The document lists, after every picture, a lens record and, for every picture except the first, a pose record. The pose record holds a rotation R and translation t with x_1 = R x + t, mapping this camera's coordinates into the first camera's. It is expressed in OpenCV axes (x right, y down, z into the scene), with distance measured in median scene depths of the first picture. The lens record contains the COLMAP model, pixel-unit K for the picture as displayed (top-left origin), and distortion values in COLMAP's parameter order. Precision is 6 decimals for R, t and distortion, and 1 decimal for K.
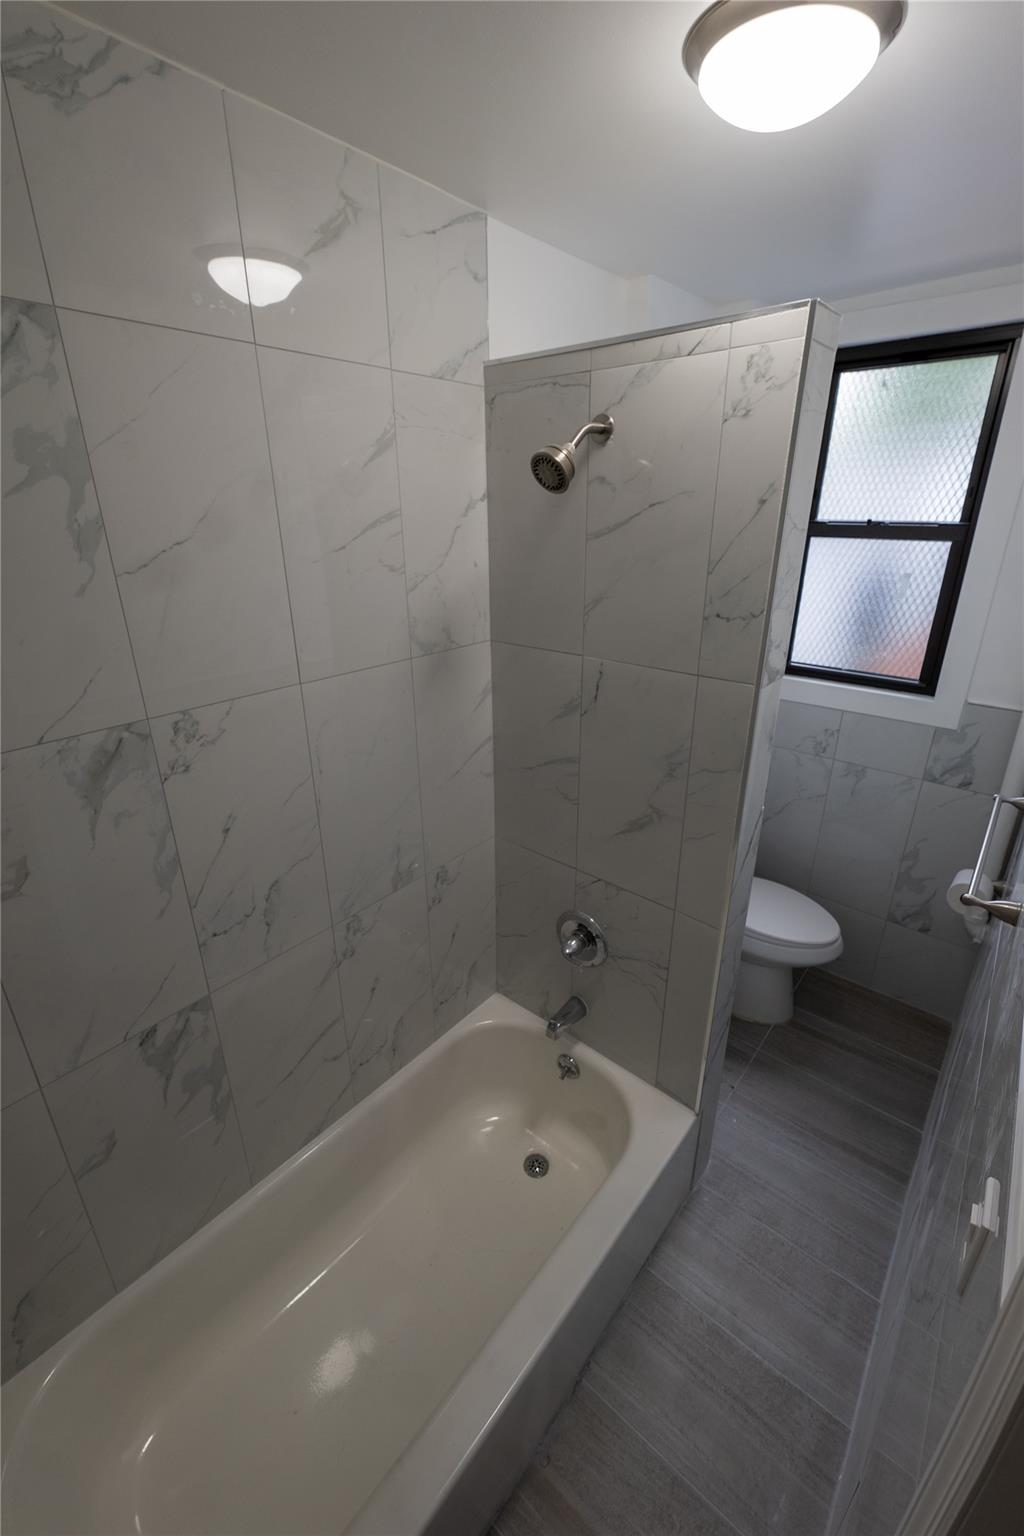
lens RADIAL K [[643.3, 0, 508.7], [0, 643.3, 757.5], [0, 0, 1]] dist [0.002995, -0.001393]
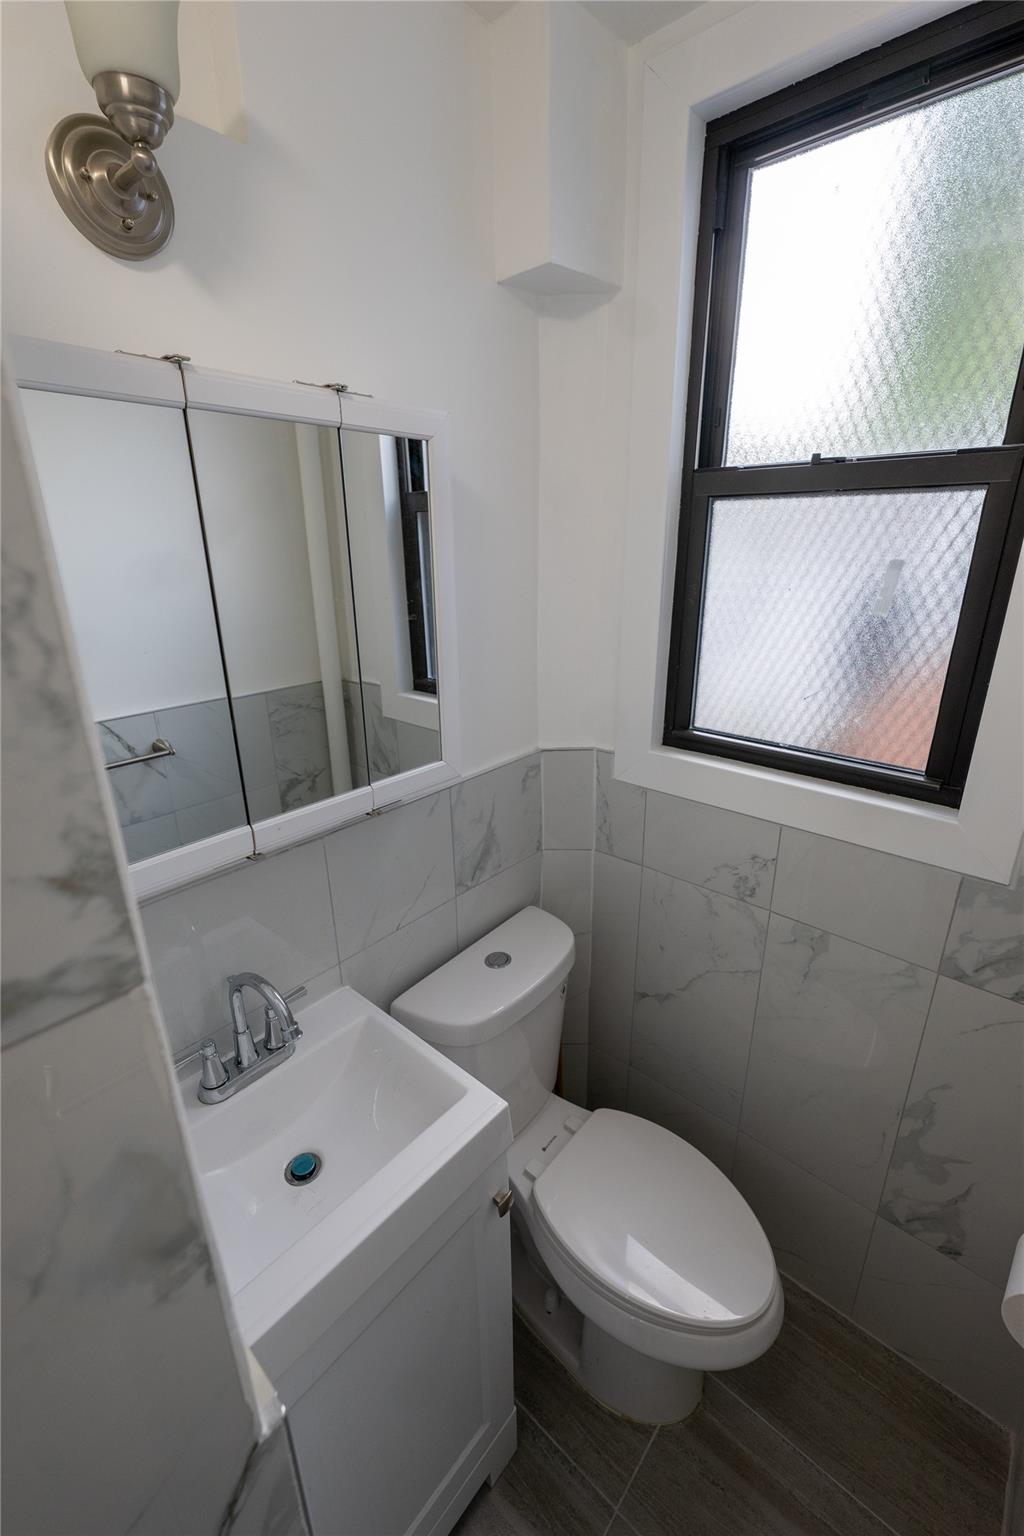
lens RADIAL K [[643.3, 0, 510.3], [0, 643.3, 757.3], [0, 0, 1]] dist [0.002995, -0.001393]
pose [[0.999801, 0.004935, -0.019304, 0.366458], [-0.005845, 0.998860, -0.047381, -0.120914], [0.019048, 0.047485, 0.998690, 0.557828]]
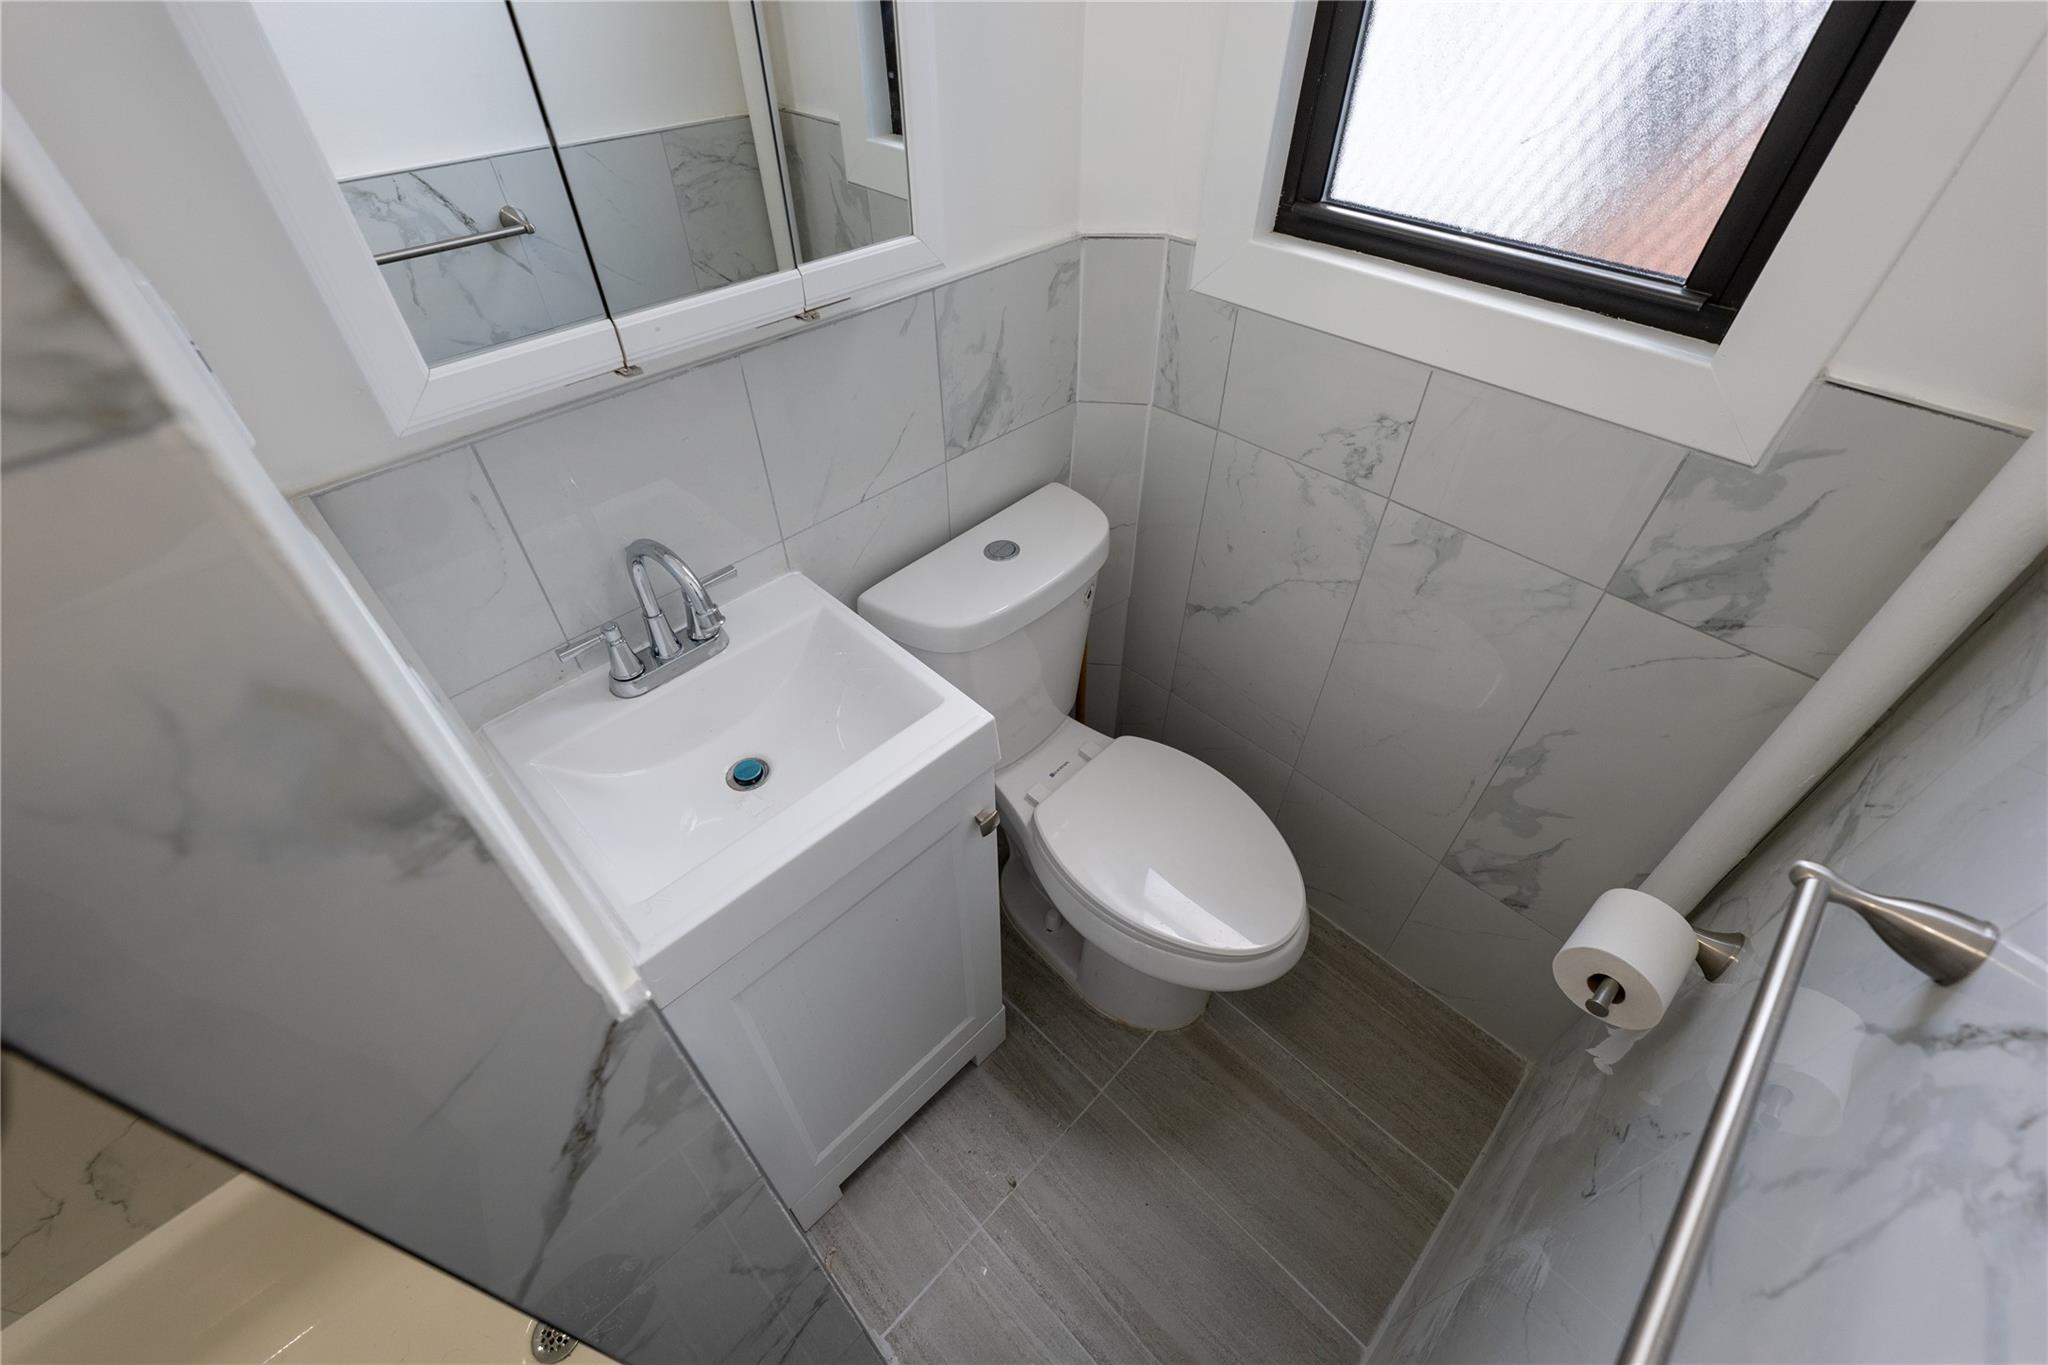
lens RADIAL K [[857.7, 0, 1017.8], [0, 857.7, 679.3], [0, 0, 1]] dist [0.002995, -0.001393]
pose [[0.996575, 0.065749, -0.050163, 0.394703], [-0.042464, 0.927330, 0.371827, -0.094297], [0.070964, -0.368423, 0.926946, 0.591682]]
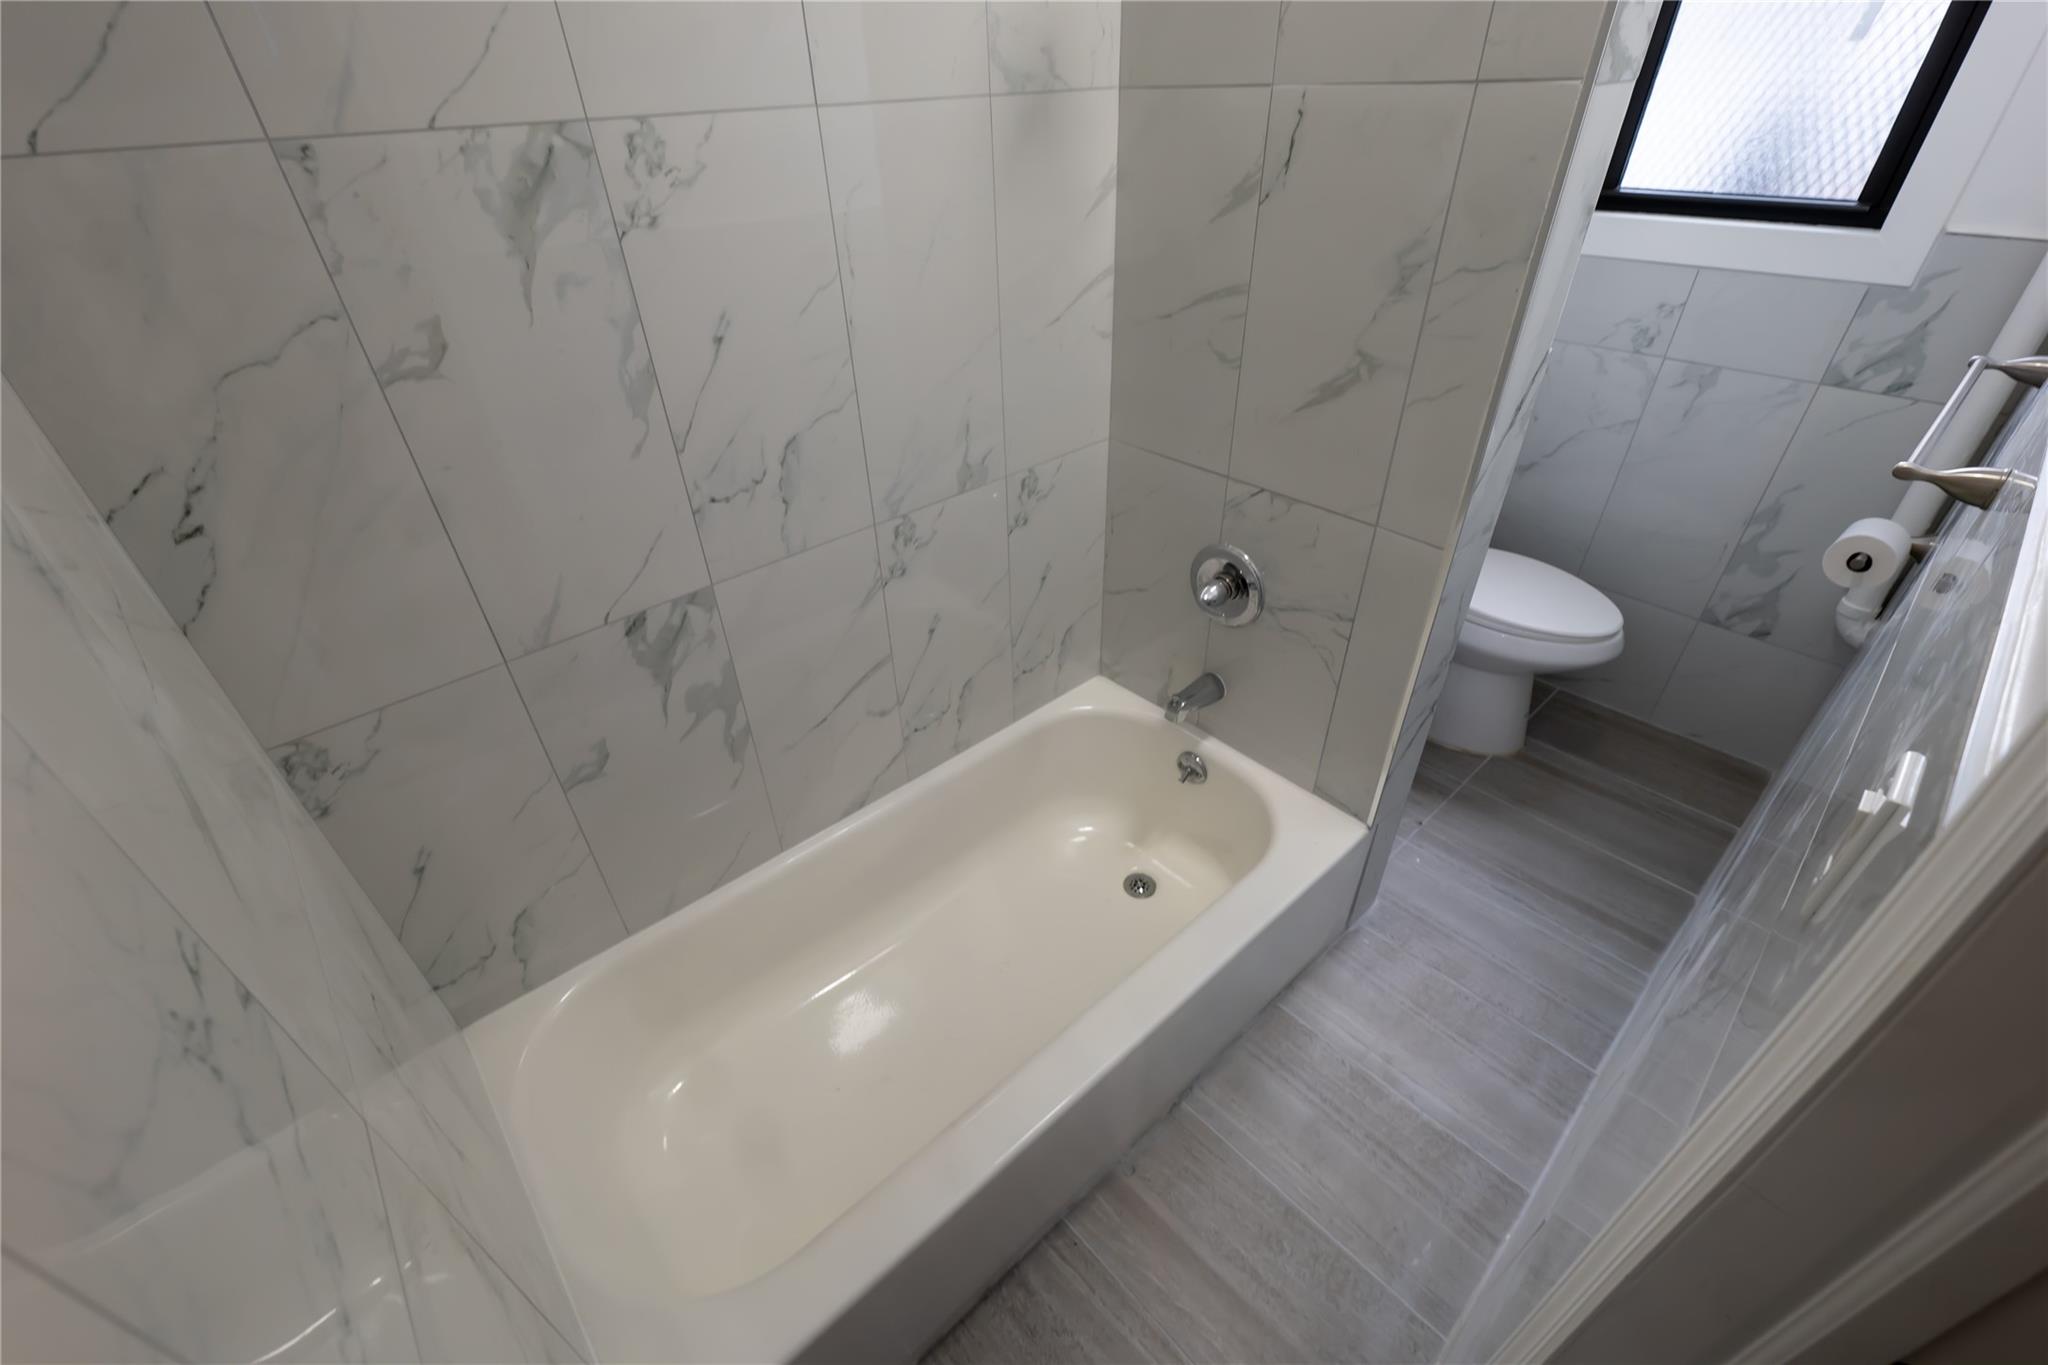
lens RADIAL K [[857.7, 0, 1004.5], [0, 857.7, 686.1], [0, 0, 1]] dist [0.002995, -0.001393]
pose [[0.989240, 0.058838, -0.133948, 0.006022], [-0.024517, 0.969288, 0.244701, 0.150265], [0.144232, -0.238784, 0.960302, 0.045460]]
